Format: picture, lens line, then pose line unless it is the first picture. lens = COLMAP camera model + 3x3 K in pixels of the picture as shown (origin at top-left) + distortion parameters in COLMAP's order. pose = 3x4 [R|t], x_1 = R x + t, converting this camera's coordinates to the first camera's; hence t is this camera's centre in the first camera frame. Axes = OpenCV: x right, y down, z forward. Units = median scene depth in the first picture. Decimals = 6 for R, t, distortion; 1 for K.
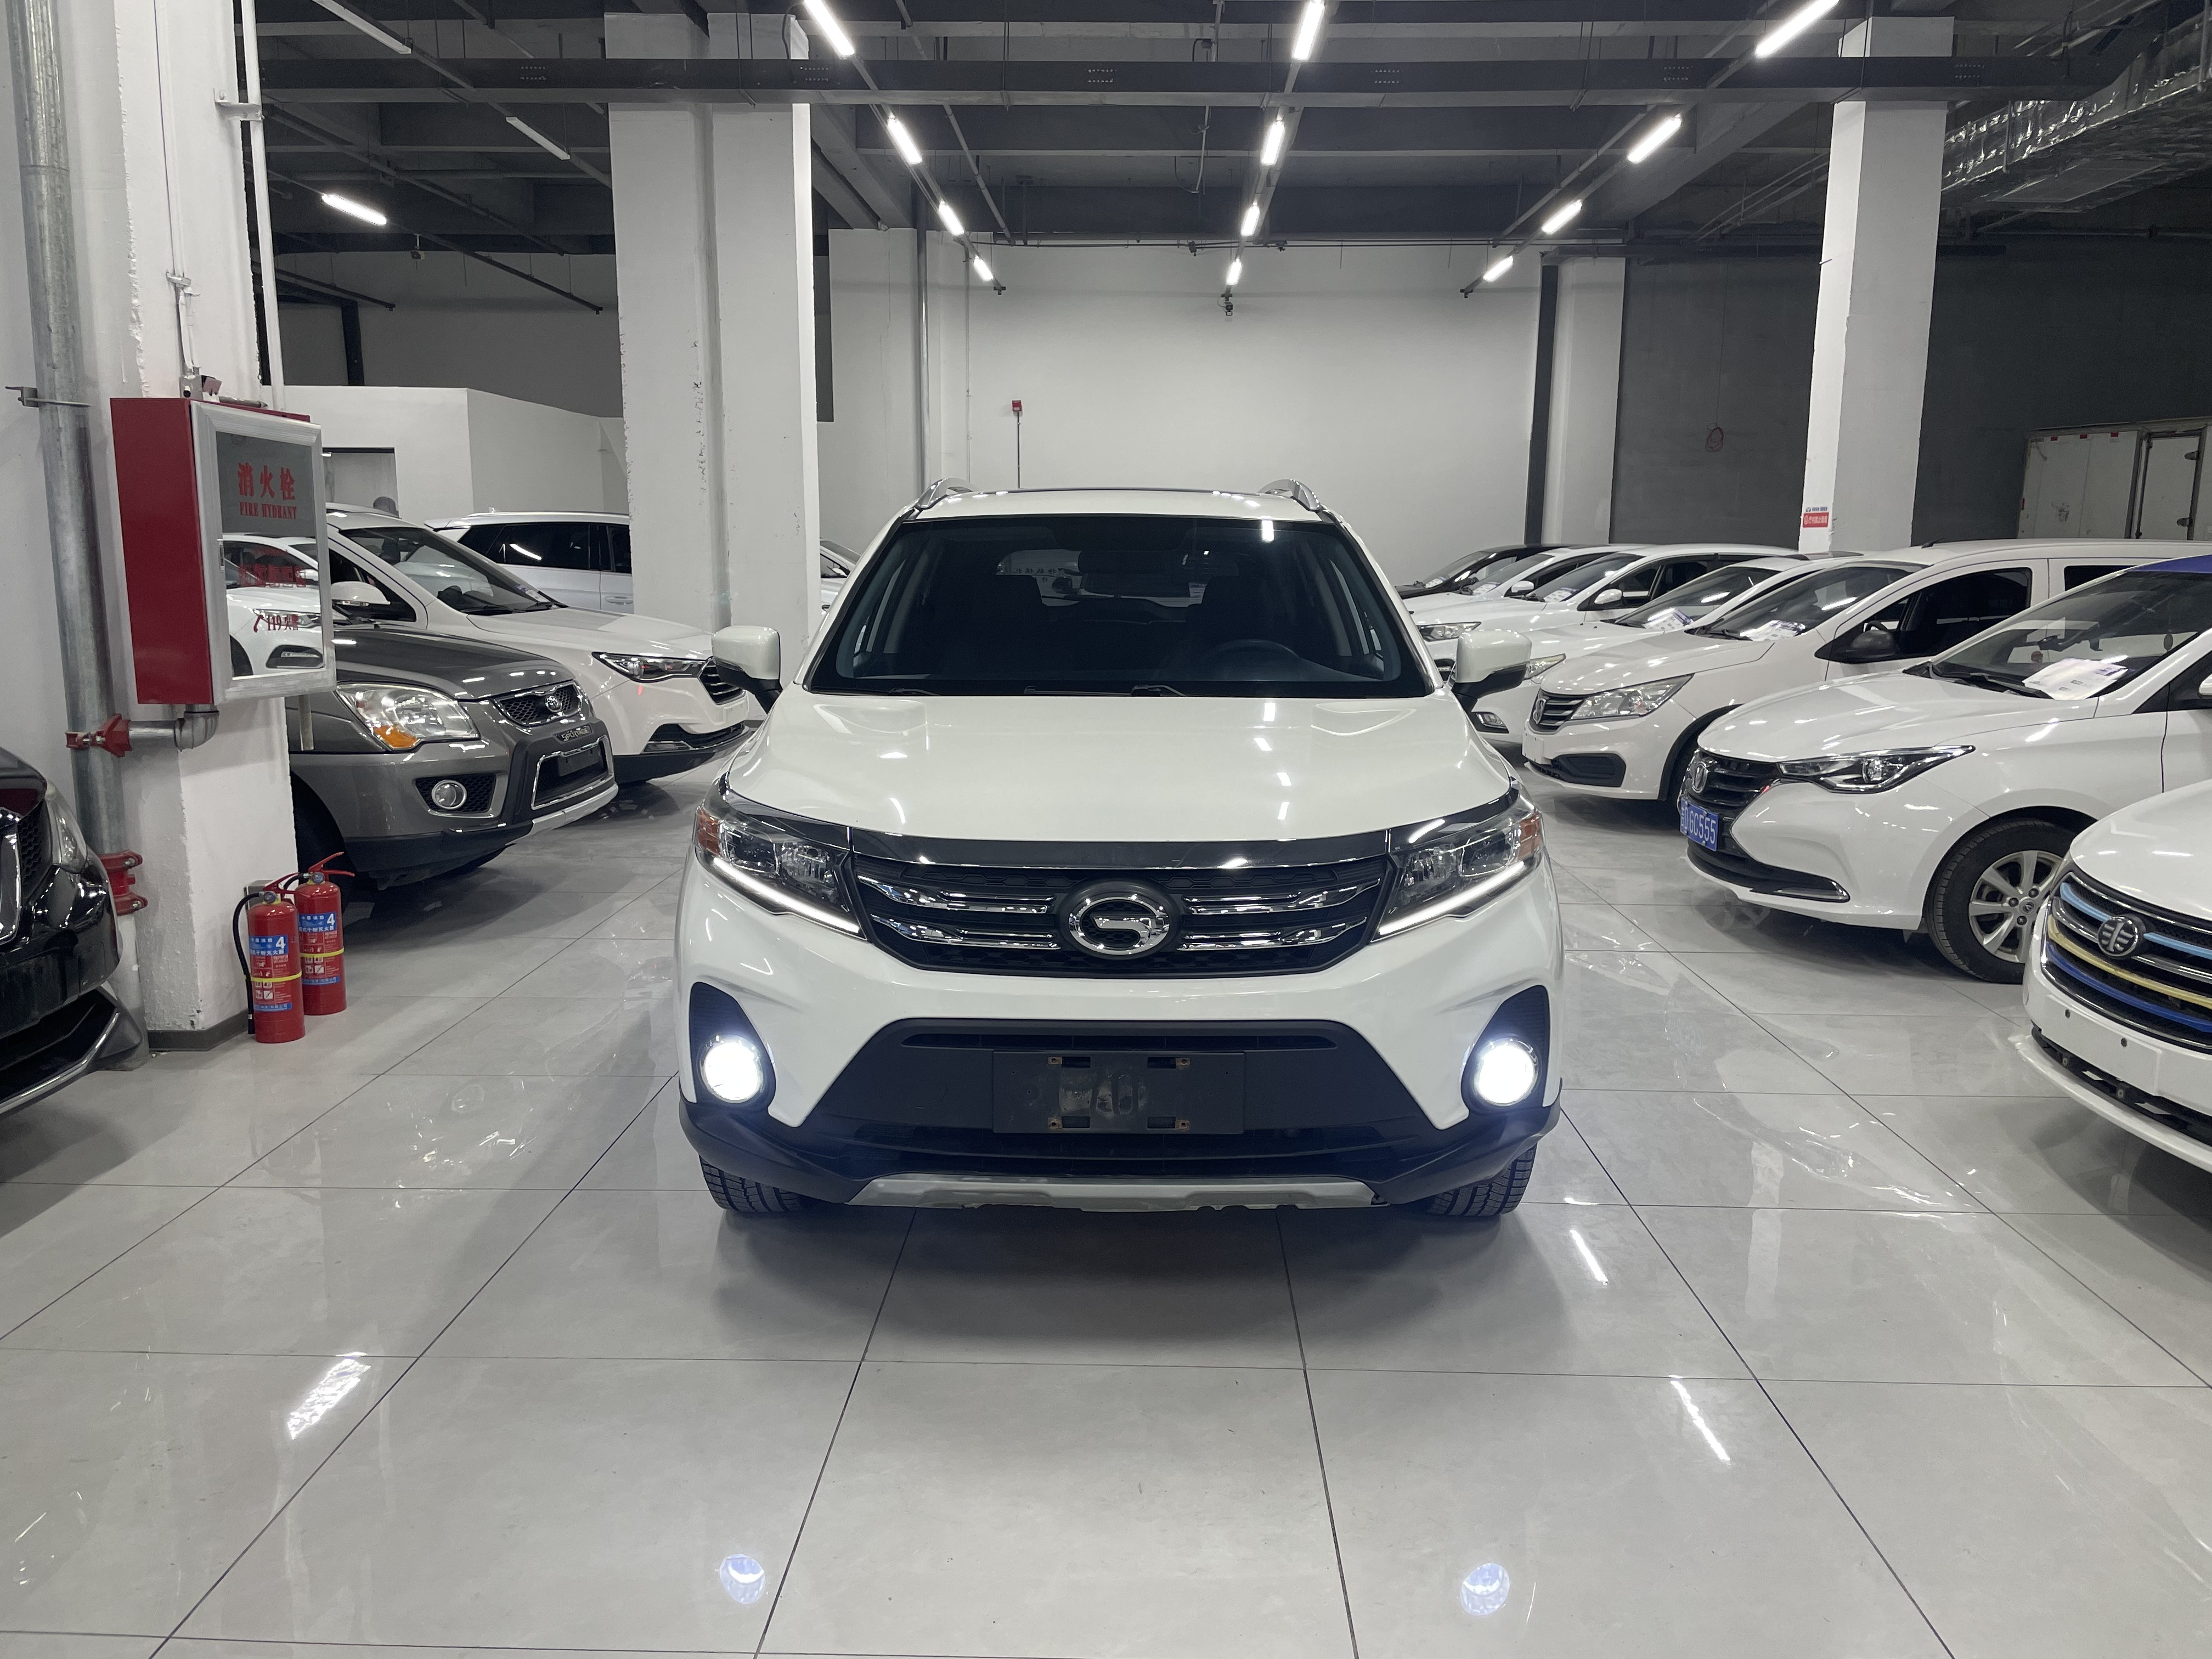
lens RADIAL K [[1670.5, 0, 1113.9], [0, 1670.5, 827.5], [0, 0, 1]] dist [0.092452, -0.115851]
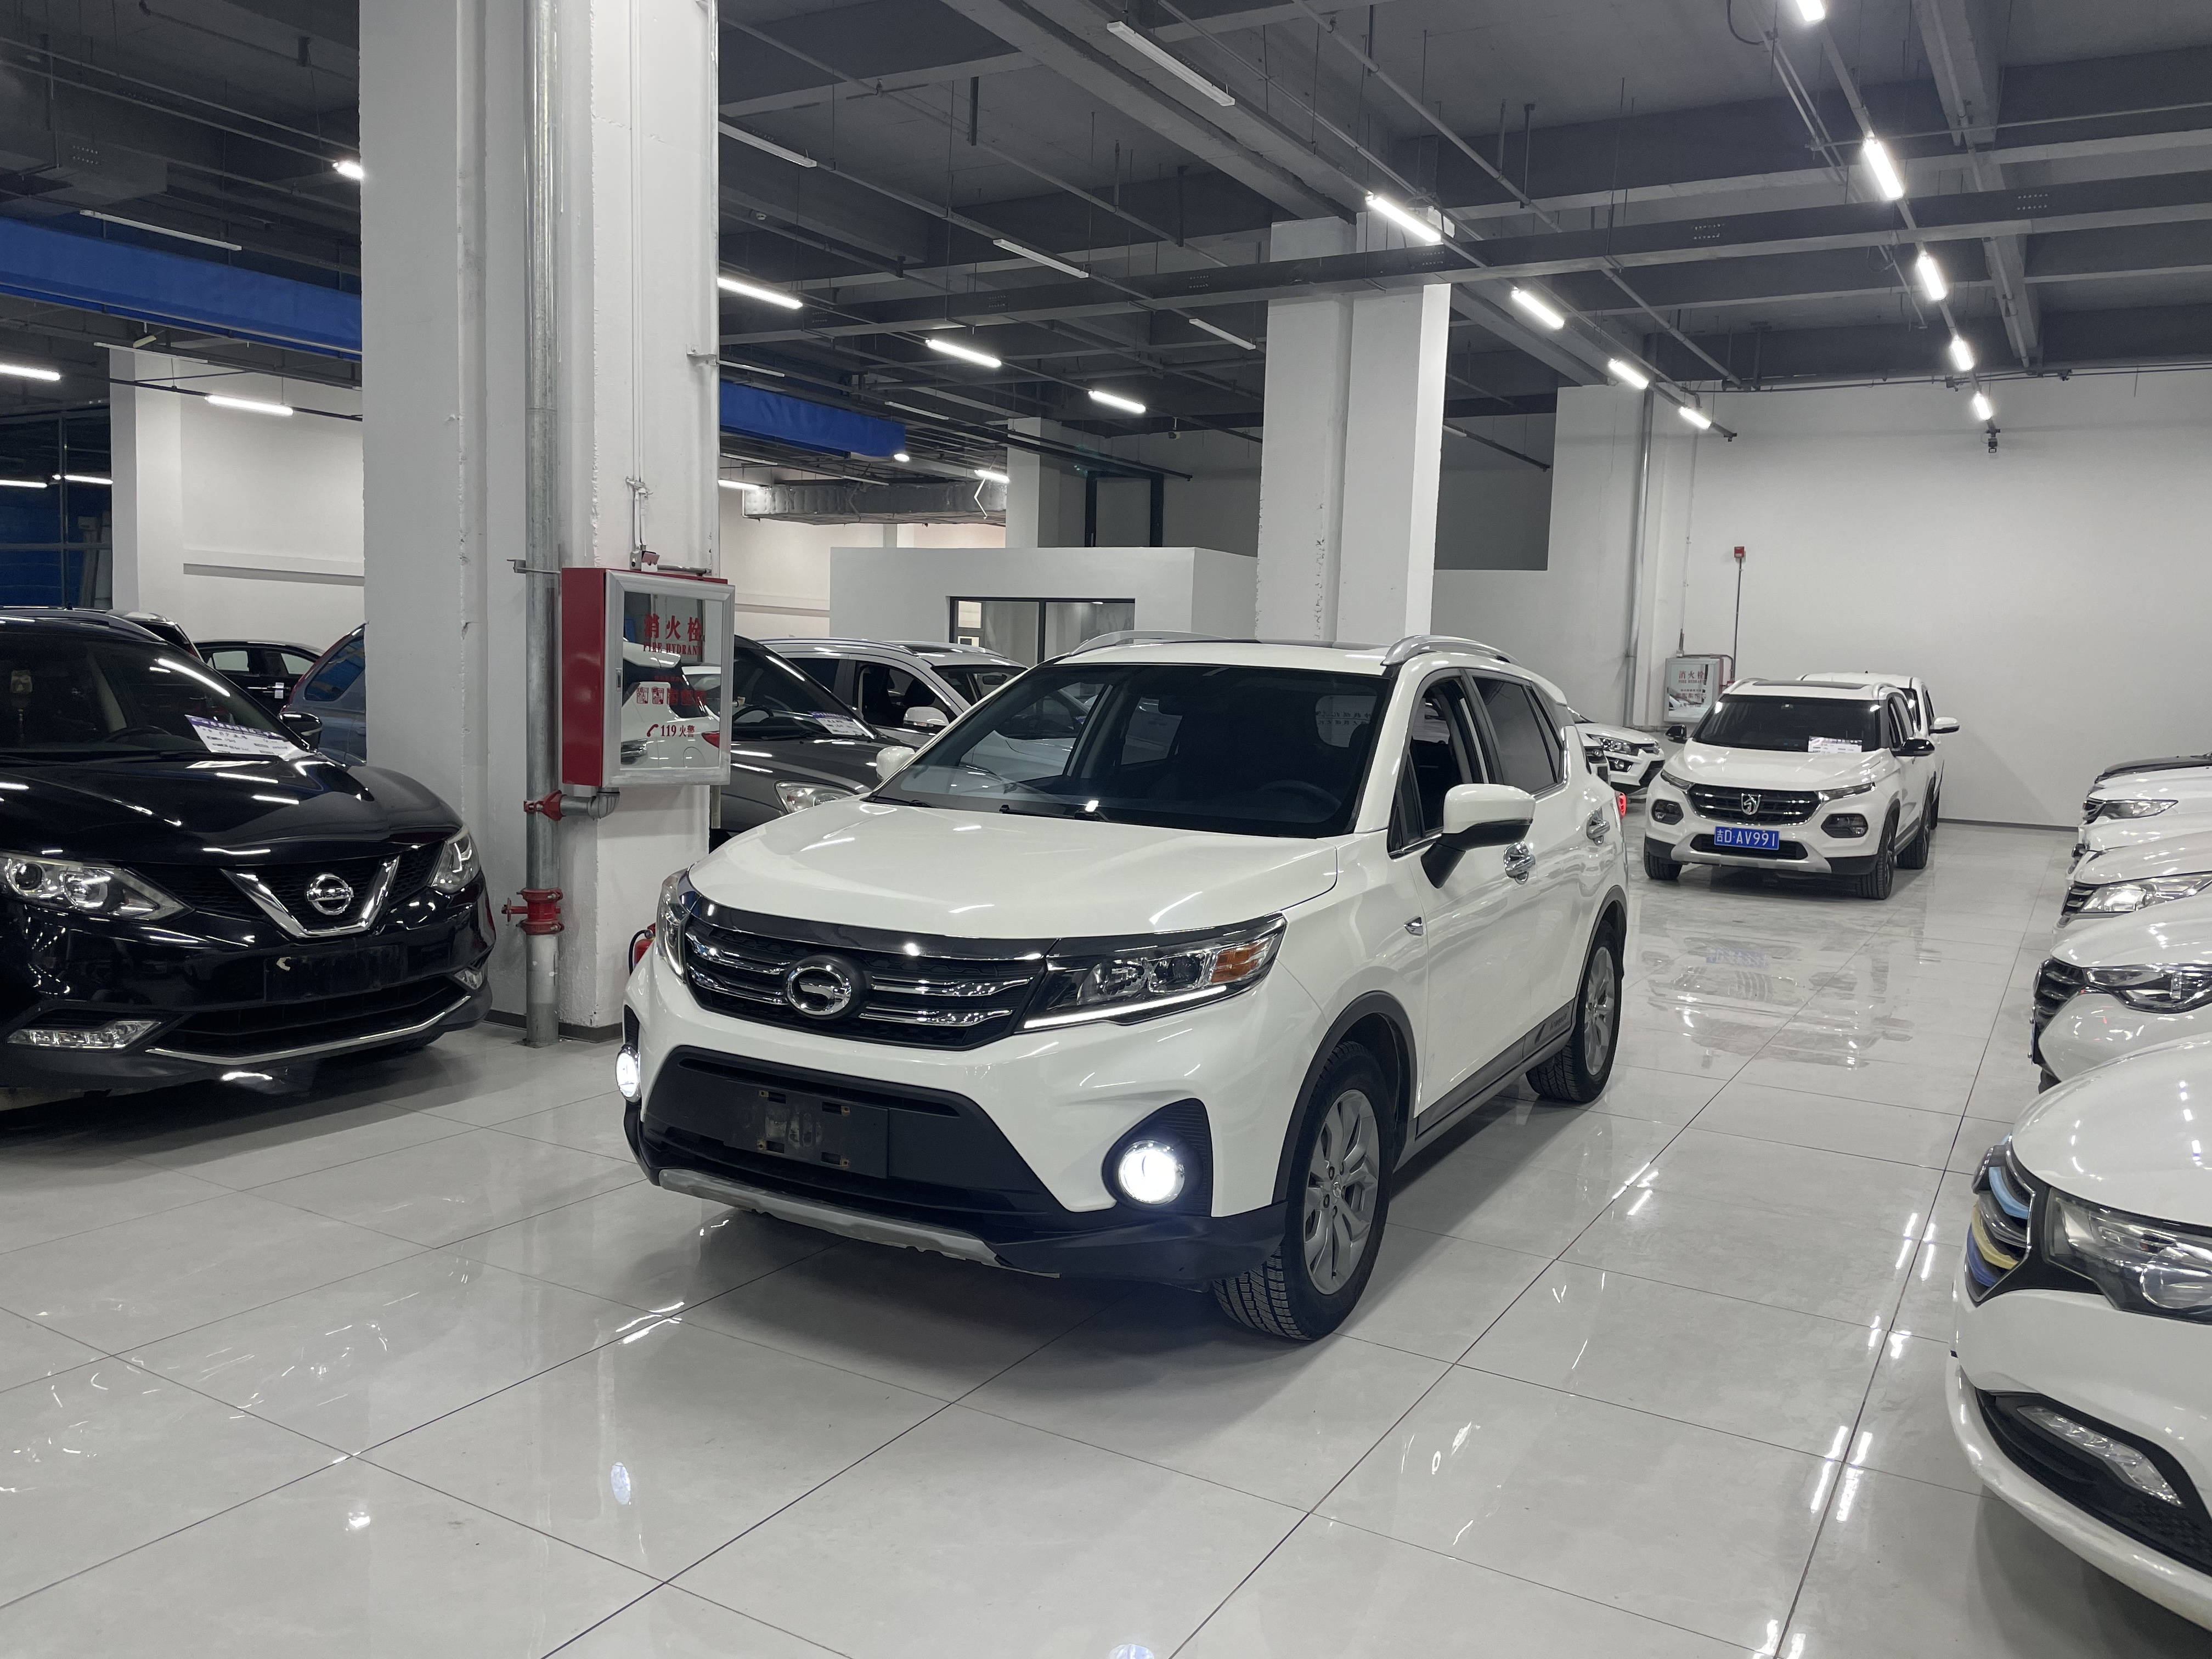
lens RADIAL K [[1663.8, 0, 1111.7], [0, 1663.8, 822.6], [0, 0, 1]] dist [0.087852, -0.117861]
pose [[0.878061, 0.068561, -0.473613, 0.440840], [-0.108897, 0.992346, -0.058237, -0.009143], [0.465995, 0.102710, 0.878806, 0.005925]]
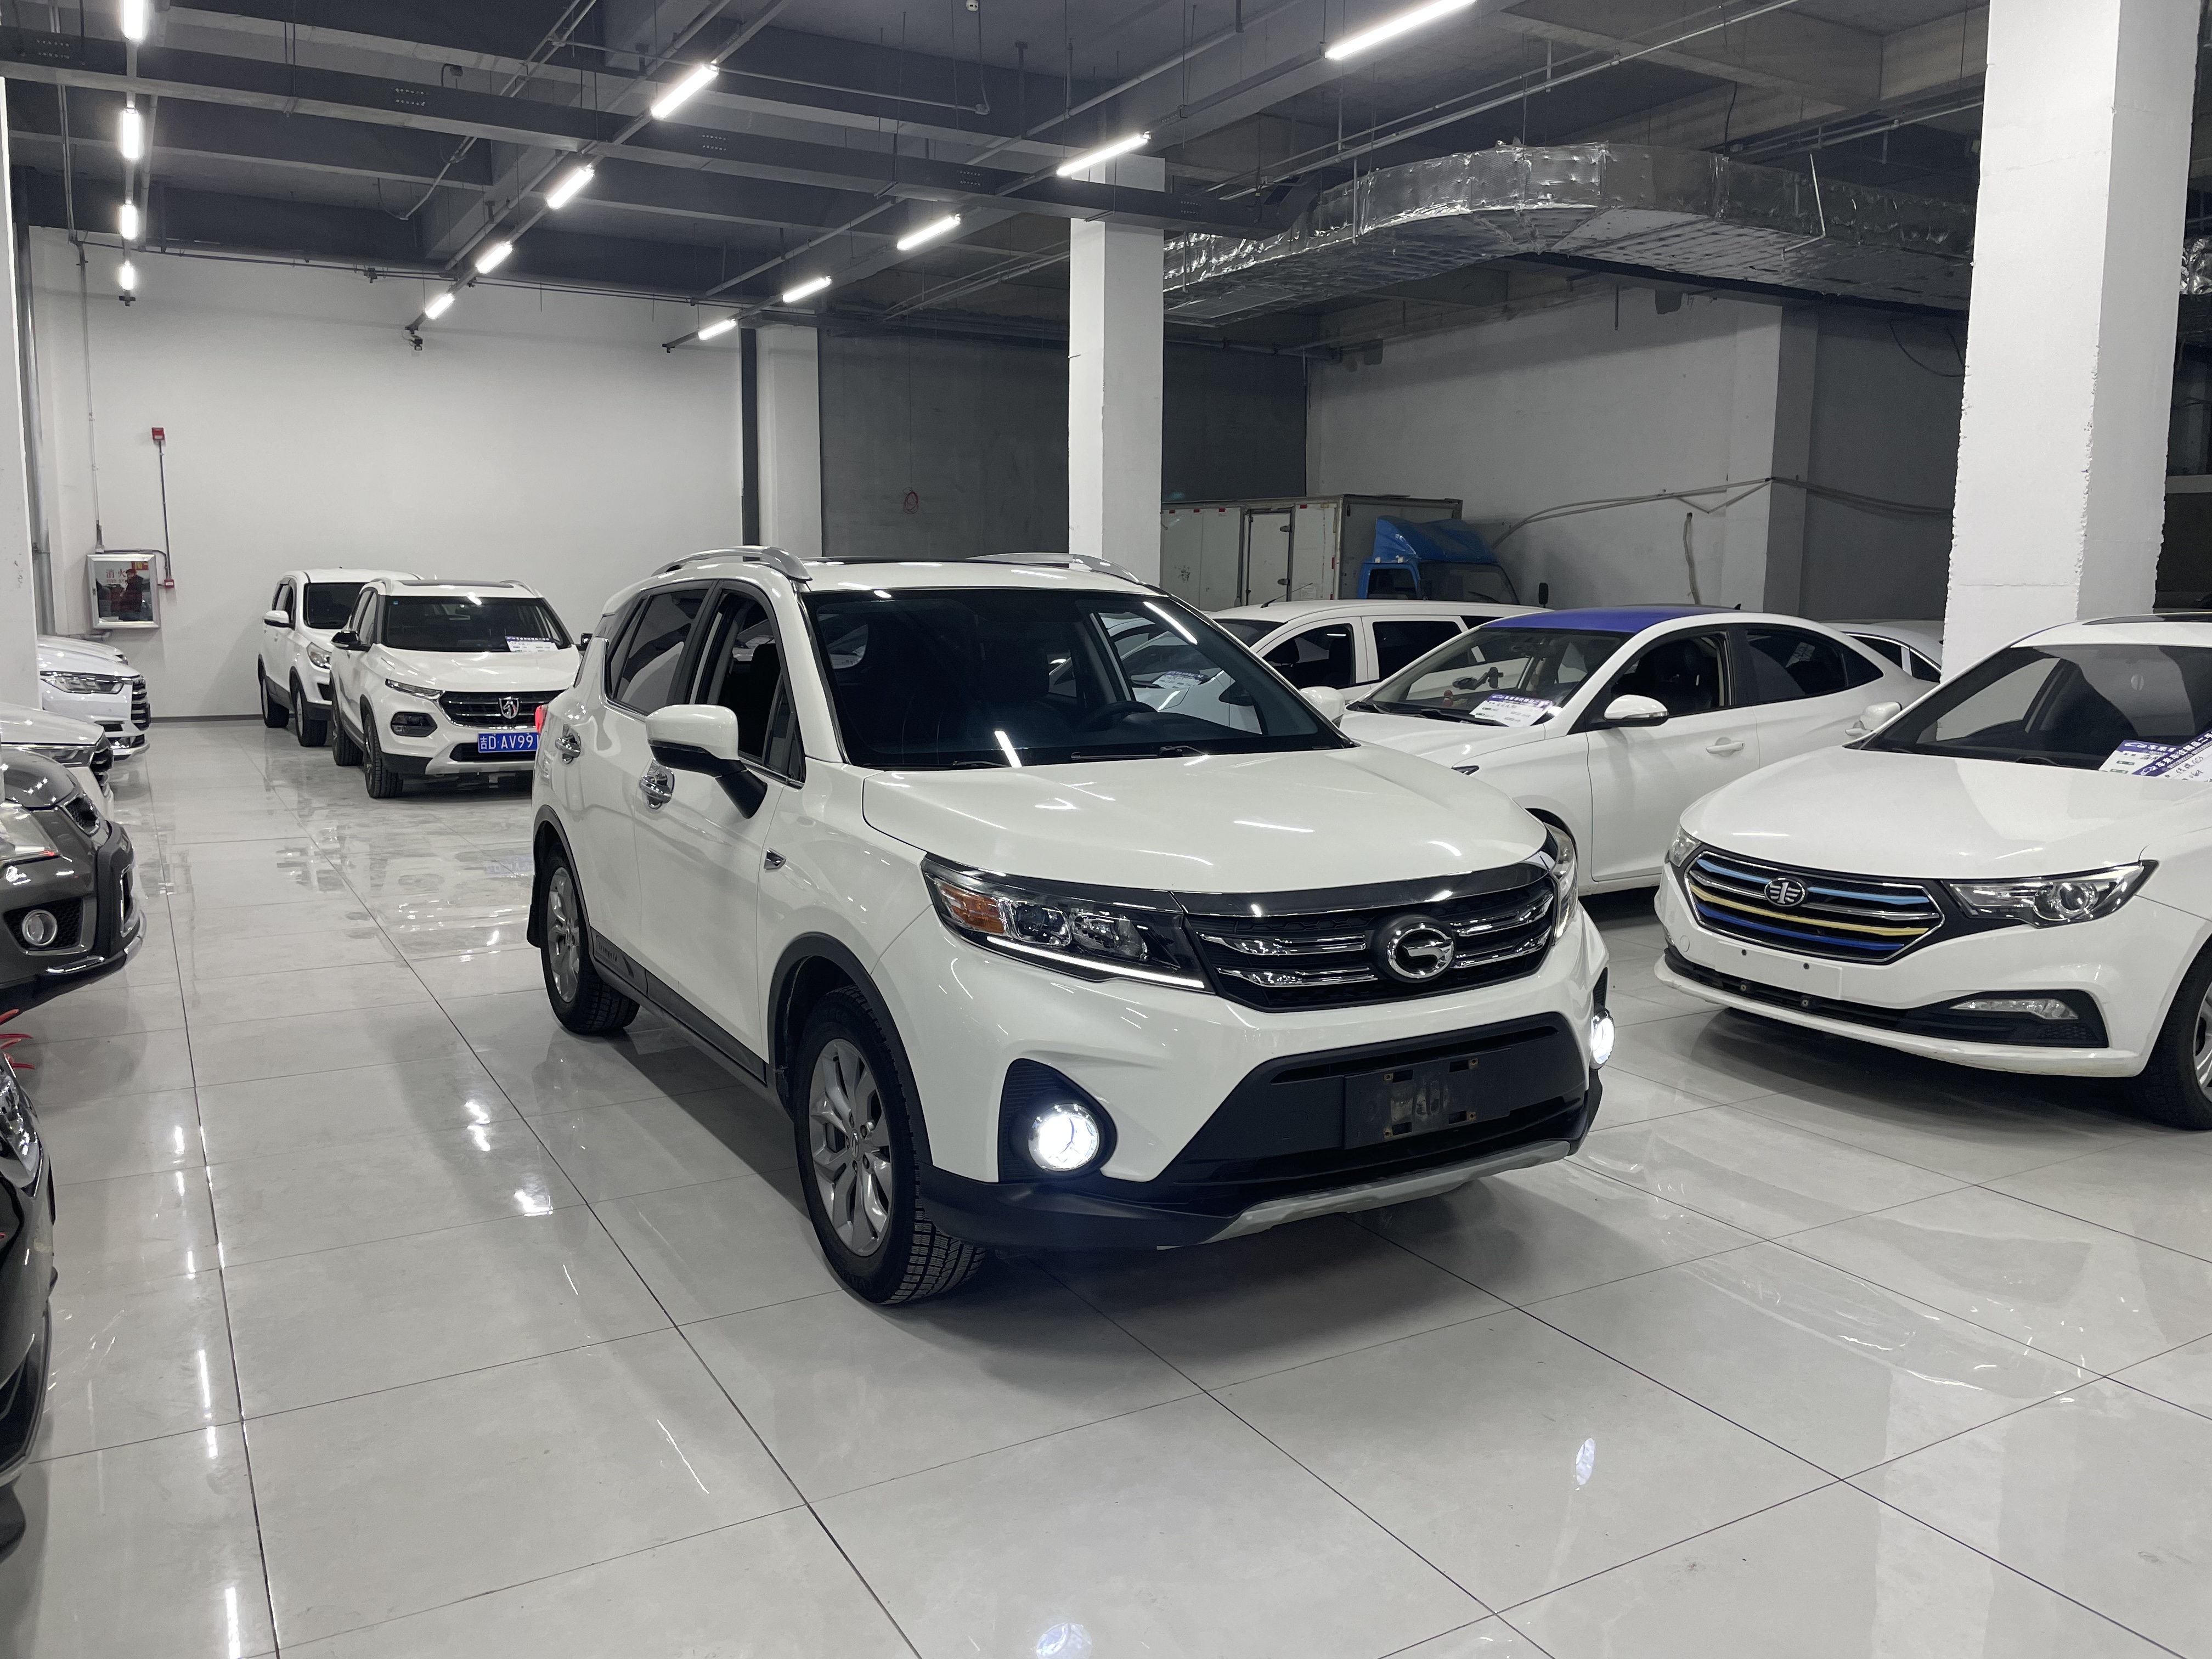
lens RADIAL K [[1679.5, 0, 1106.0], [0, 1679.5, 829.5], [0, 0, 1]] dist [0.079808, -0.105989]
pose [[0.855322, -0.072660, 0.512977, -0.445506], [0.086401, 0.996256, -0.002948, -0.023644], [-0.510842, 0.046844, 0.858397, 0.062930]]
